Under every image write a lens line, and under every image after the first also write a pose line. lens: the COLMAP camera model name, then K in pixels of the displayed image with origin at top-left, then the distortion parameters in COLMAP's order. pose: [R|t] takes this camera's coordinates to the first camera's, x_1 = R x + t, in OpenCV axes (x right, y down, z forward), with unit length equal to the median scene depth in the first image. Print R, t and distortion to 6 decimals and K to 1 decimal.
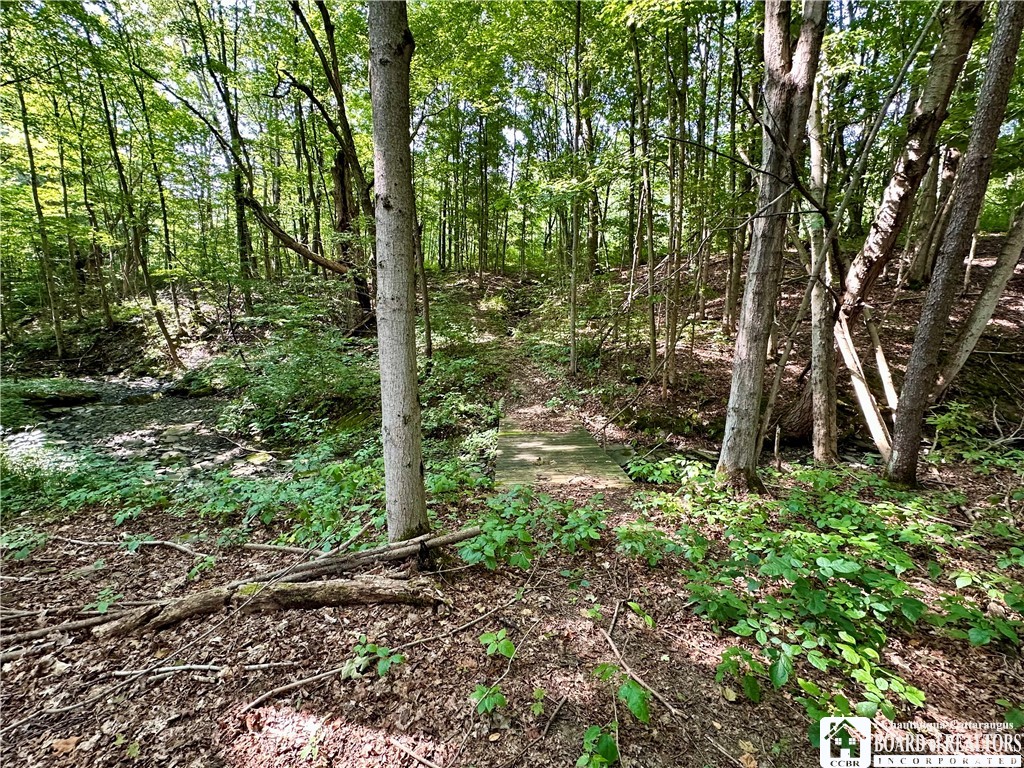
lens RADIAL K [[467.4, 0, 512.0], [0, 467.4, 384.0], [0, 0, 1]] dist [0.002114, 0.000583]
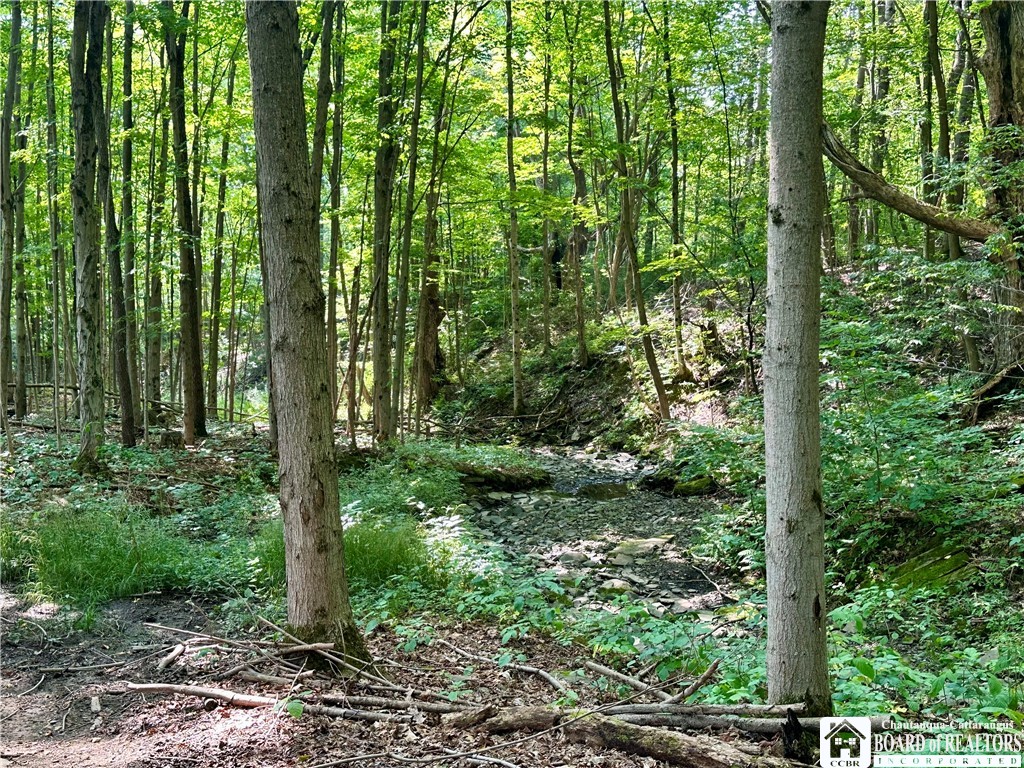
lens RADIAL K [[1148.0, 0, 508.7], [0, 1148.0, 386.0], [0, 0, 1]] dist [0.229294, -0.489741]
pose [[0.707938, 0.017609, -0.706055, 0.085618], [-0.086131, 0.994380, -0.061561, 0.001816], [0.701003, 0.104394, 0.705476, -0.062396]]
